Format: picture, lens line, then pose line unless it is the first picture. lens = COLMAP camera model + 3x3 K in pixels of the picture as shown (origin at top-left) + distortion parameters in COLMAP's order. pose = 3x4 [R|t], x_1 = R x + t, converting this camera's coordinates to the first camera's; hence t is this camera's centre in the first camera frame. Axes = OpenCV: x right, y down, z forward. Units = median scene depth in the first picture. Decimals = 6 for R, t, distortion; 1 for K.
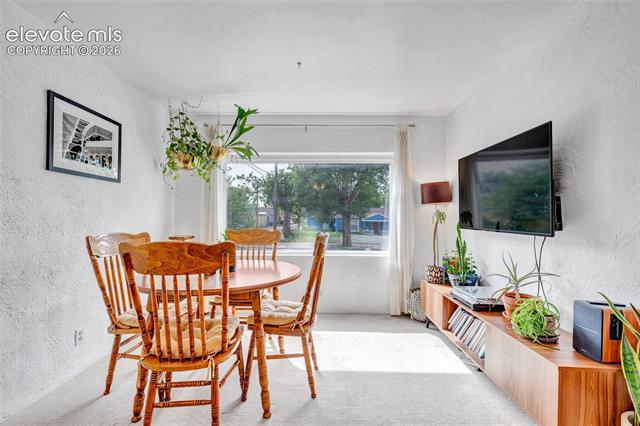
lens RADIAL K [[292.8, 0, 320.5], [0, 292.8, 217.3], [0, 0, 1]] dist [0.014140, -0.003074]
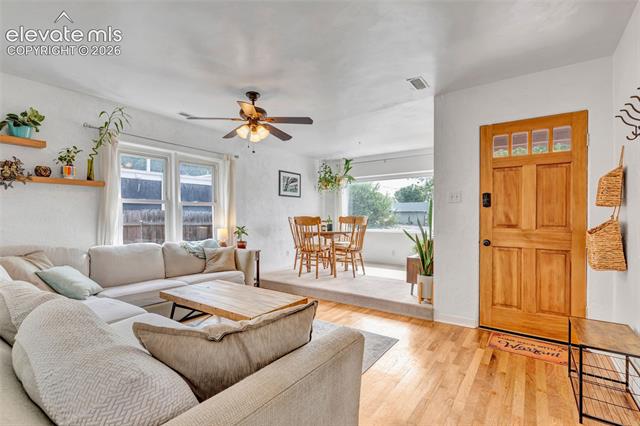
lens RADIAL K [[292.8, 0, 322.5], [0, 292.8, 213.6], [0, 0, 1]] dist [0.014140, -0.003074]
pose [[0.821796, -0.011954, -0.569657, 1.062392], [0.008261, 0.999925, -0.009065, 0.052073], [0.569723, 0.002744, 0.821833, -1.123481]]
